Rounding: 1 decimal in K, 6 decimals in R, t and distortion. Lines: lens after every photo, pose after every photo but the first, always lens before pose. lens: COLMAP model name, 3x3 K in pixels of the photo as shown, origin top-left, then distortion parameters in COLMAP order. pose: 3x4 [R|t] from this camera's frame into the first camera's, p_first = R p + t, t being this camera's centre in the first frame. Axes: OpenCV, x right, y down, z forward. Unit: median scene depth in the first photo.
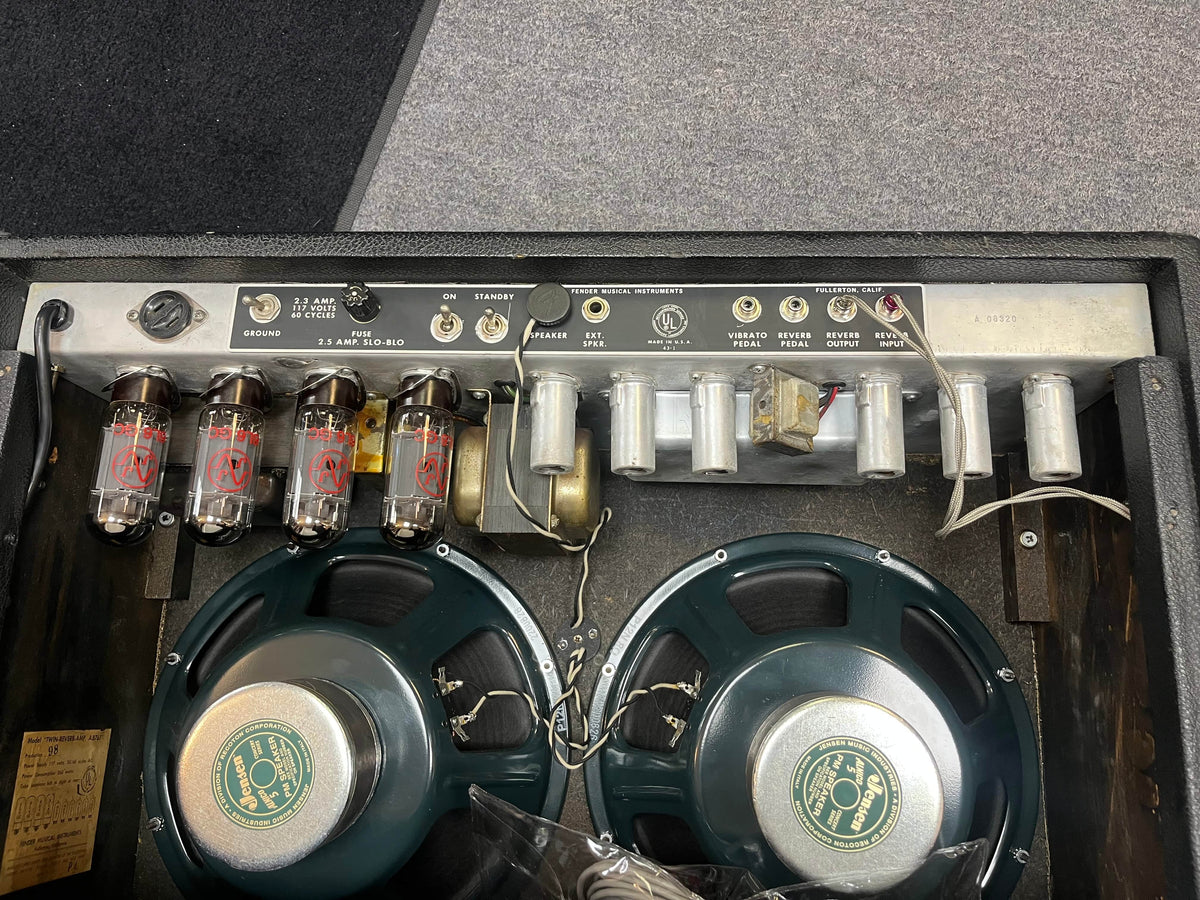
lens RADIAL K [[914.7, 0, 603.0], [0, 914.7, 447.7], [0, 0, 1]] dist [0.060929, -0.103835]
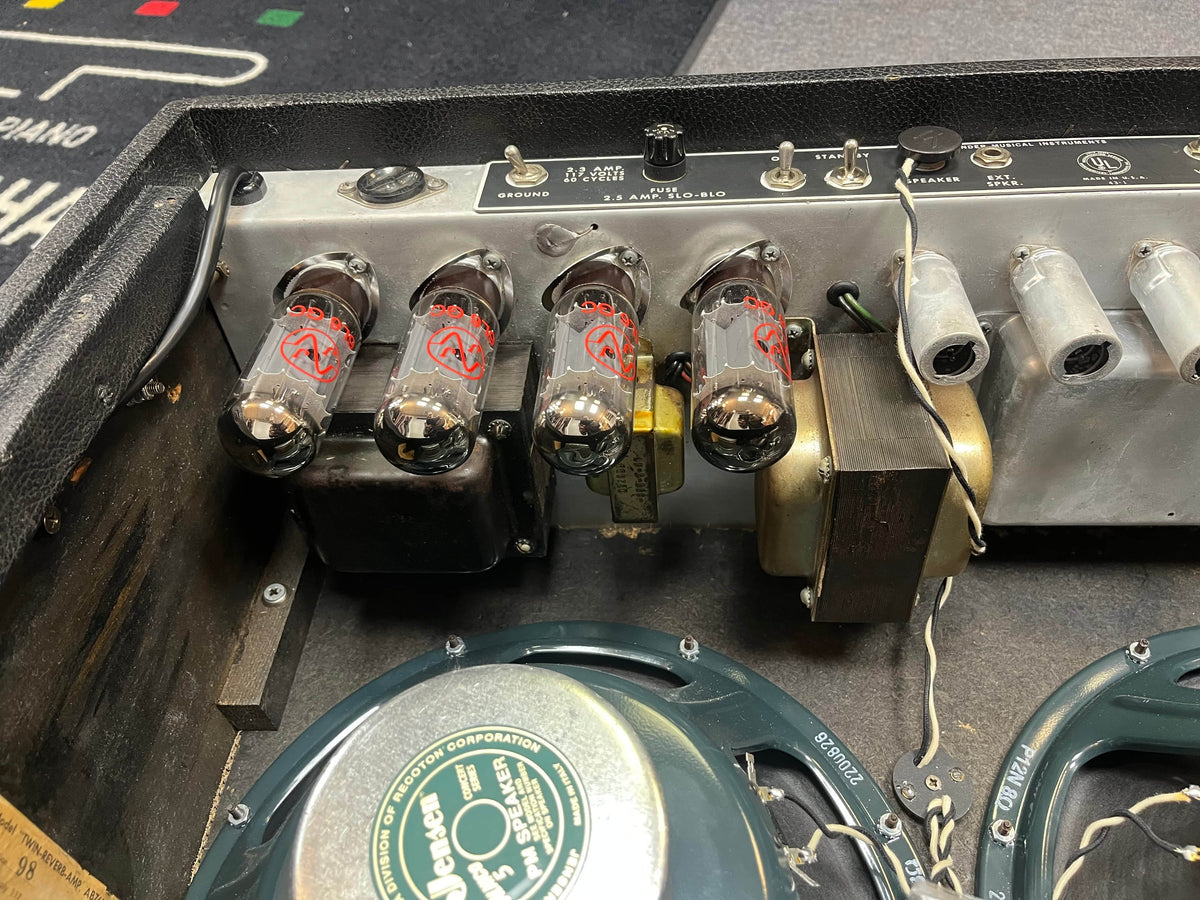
lens RADIAL K [[914.7, 0, 599.8], [0, 914.7, 447.8], [0, 0, 1]] dist [0.060929, -0.103835]
pose [[0.999718, 0.015829, -0.017706, -0.300184], [-0.022634, 0.860791, -0.508456, 0.422315], [0.007193, 0.508713, 0.860906, 0.488176]]
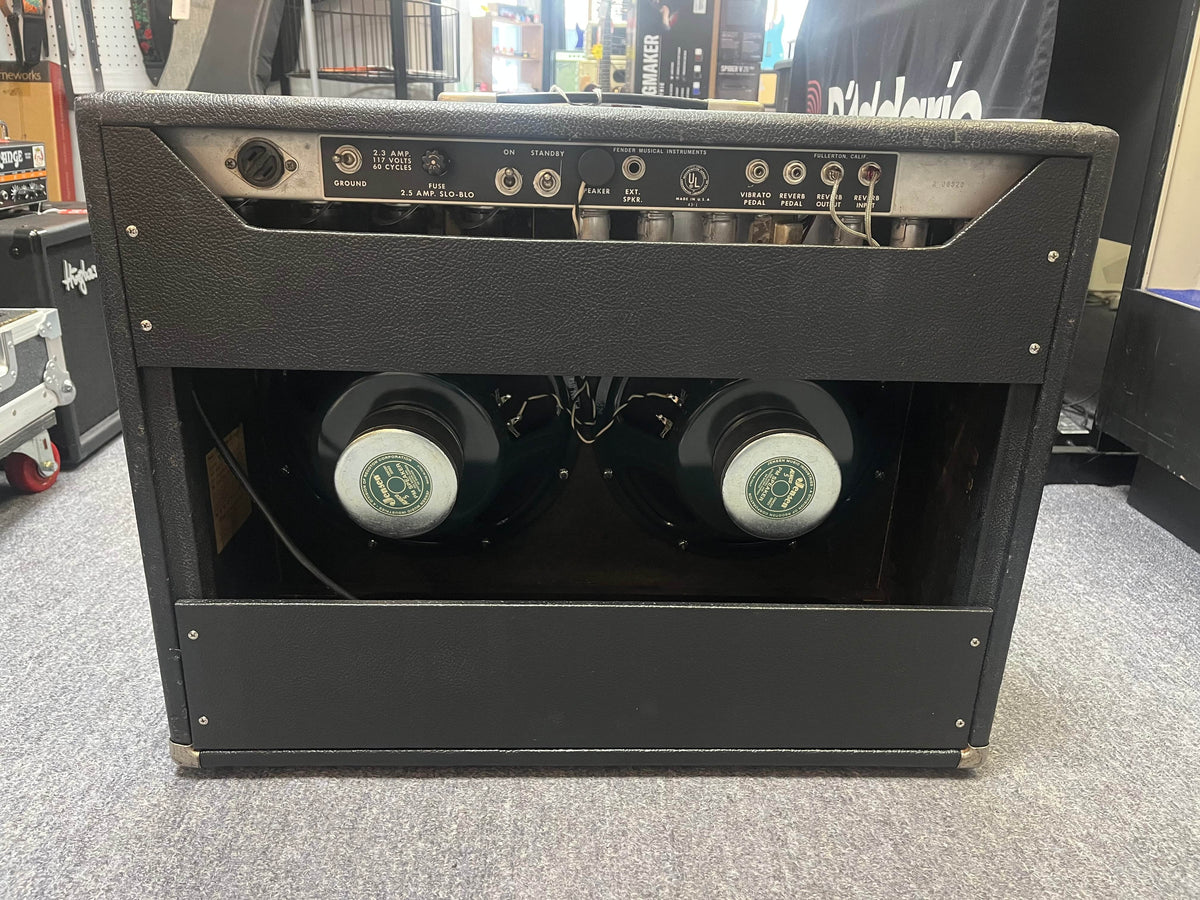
lens RADIAL K [[914.7, 0, 598.8], [0, 914.7, 451.8], [0, 0, 1]] dist [0.060929, -0.103835]
pose [[0.994454, -0.038777, 0.097766, -0.186307], [-0.025221, 0.814511, 0.579599, -0.546198], [-0.102107, -0.578850, 0.809016, -0.188687]]
